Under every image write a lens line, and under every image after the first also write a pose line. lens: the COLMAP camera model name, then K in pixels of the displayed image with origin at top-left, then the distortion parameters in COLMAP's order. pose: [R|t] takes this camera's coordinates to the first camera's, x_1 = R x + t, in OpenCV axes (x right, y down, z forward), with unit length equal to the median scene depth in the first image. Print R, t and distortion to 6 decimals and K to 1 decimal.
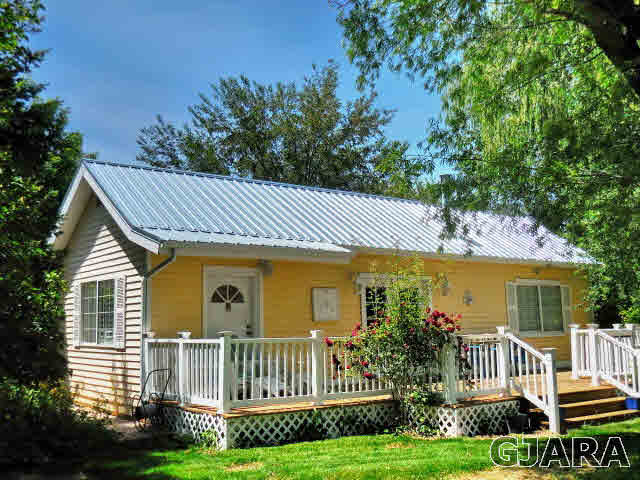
lens RADIAL K [[736.4, 0, 320.4], [0, 736.4, 229.2], [0, 0, 1]] dist [0.437382, -2.653975]
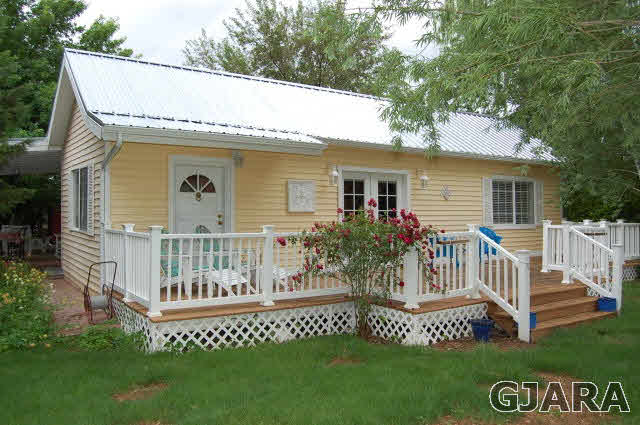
lens RADIAL K [[492.3, 0, 320.0], [0, 492.3, 212.5], [0, 0, 1]] dist [-0.090405, -0.003986]
pose [[0.996050, 0.030673, -0.083327, 0.094180], [-0.016947, 0.986860, 0.160685, 0.017152], [0.087161, -0.158638, 0.983482, 0.359651]]
